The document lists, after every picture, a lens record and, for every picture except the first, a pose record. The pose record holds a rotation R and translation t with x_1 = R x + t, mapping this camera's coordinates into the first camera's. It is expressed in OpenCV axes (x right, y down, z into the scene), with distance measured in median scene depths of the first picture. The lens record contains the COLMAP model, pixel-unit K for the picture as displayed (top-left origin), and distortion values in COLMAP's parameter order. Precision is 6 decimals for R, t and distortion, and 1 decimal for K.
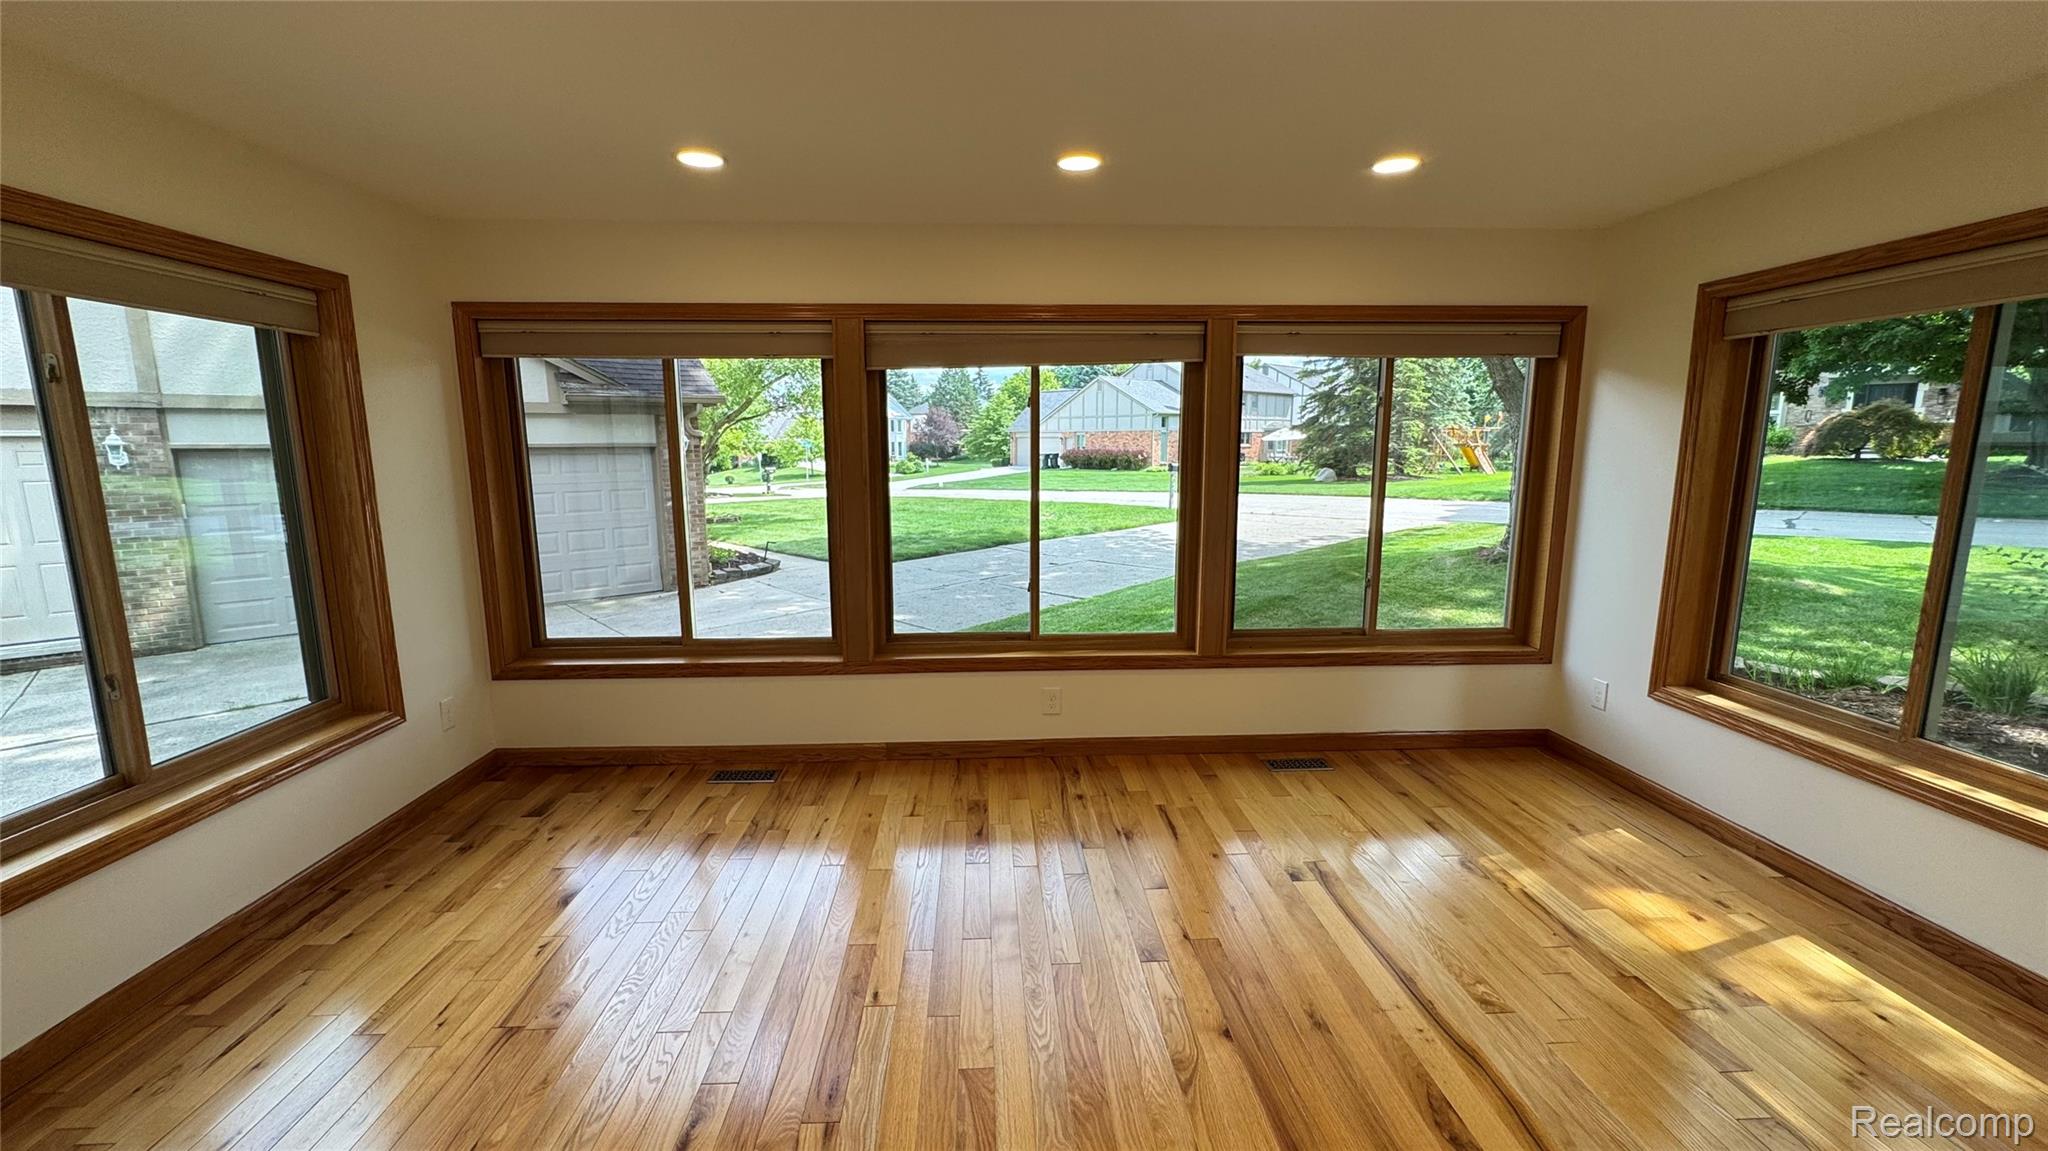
lens RADIAL K [[819.3, 0, 1021.0], [0, 819.3, 572.5], [0, 0, 1]] dist [-0.001200, -0.000147]
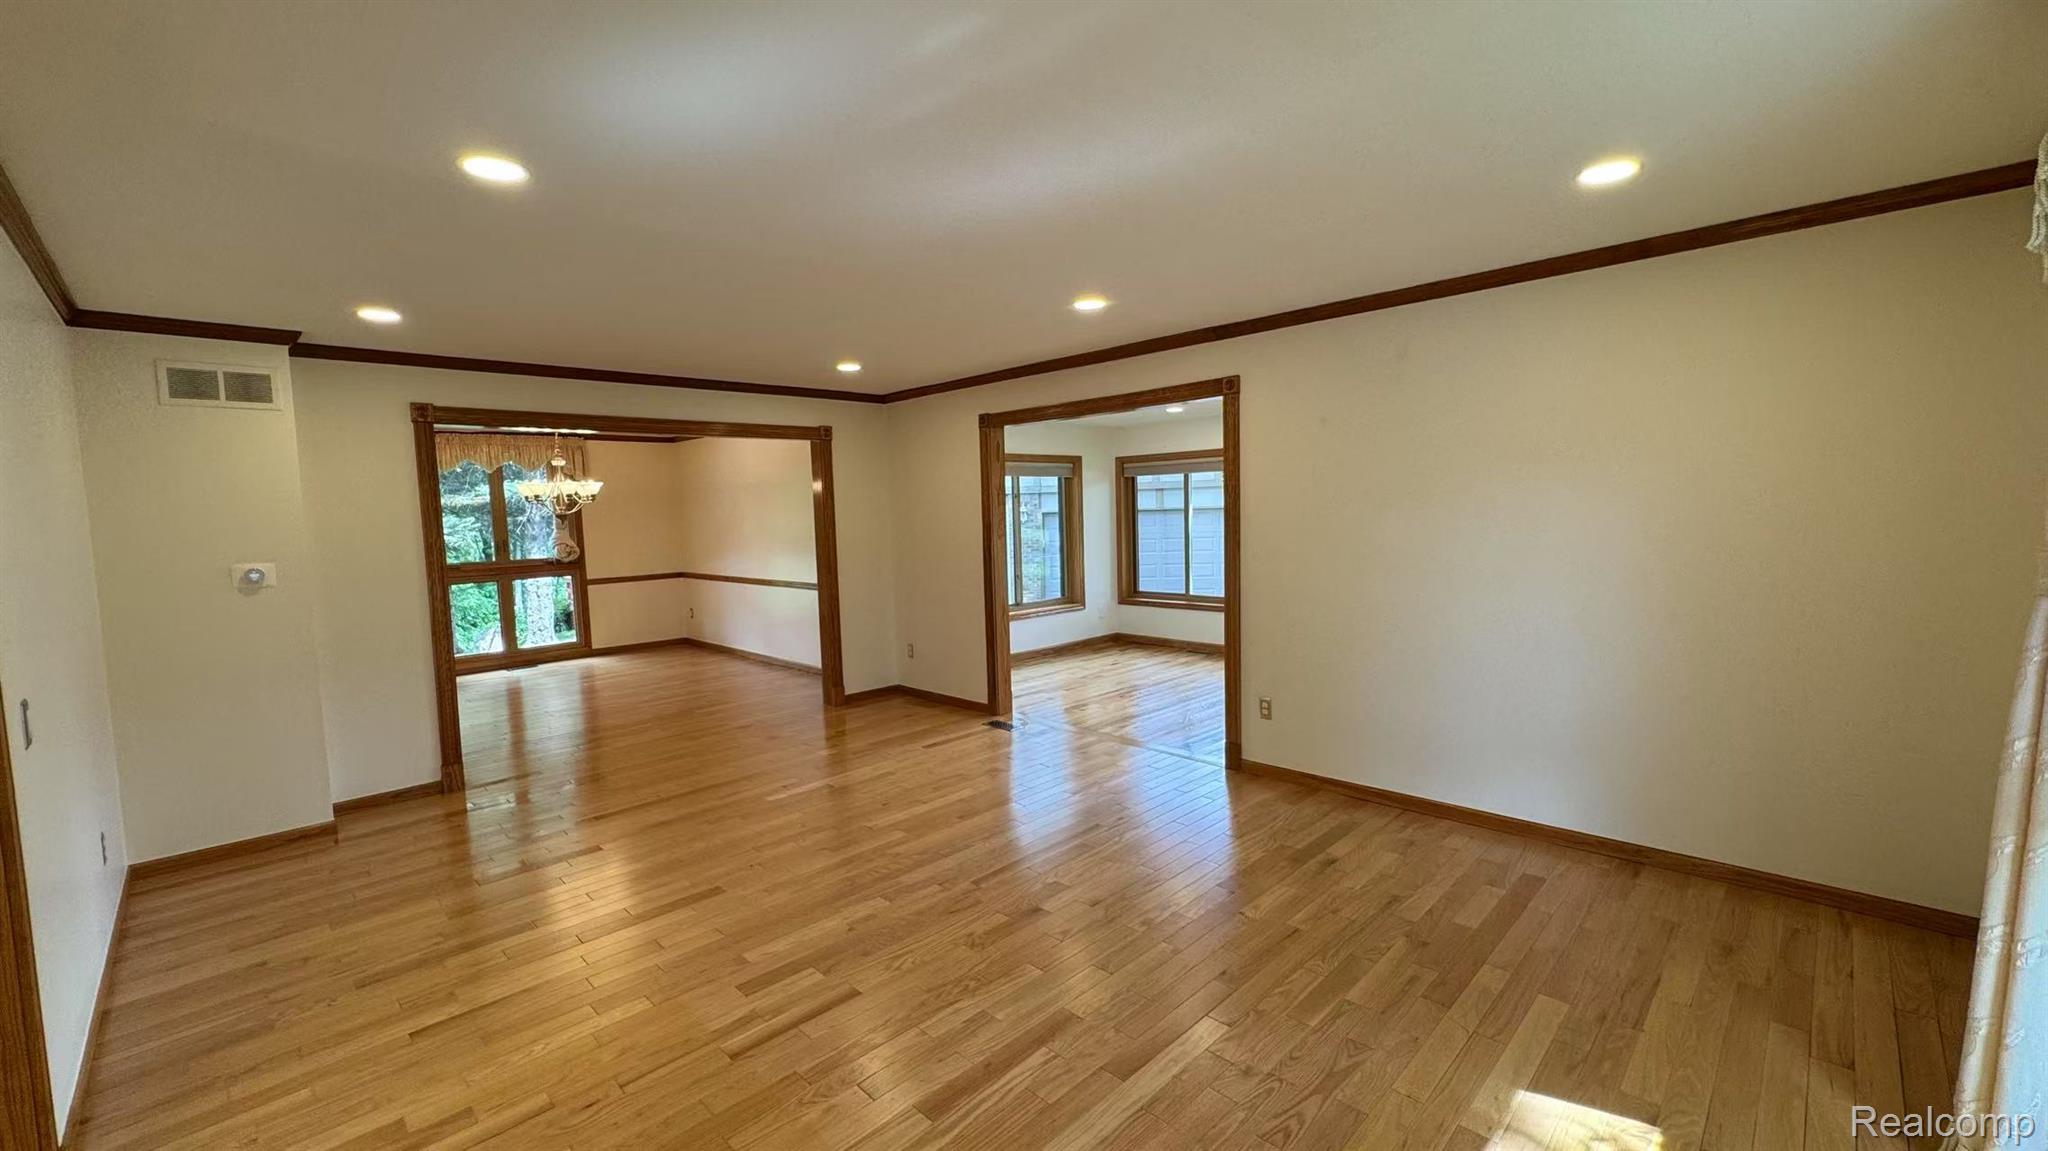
lens RADIAL K [[819.3, 0, 1021.7], [0, 819.3, 578.5], [0, 0, 1]] dist [-0.001200, -0.000147]
pose [[0.676268, 0.047484, -0.735124, 1.039377], [-0.094297, 0.995291, -0.022459, 0.144326], [0.730596, 0.084508, 0.677560, -0.961045]]
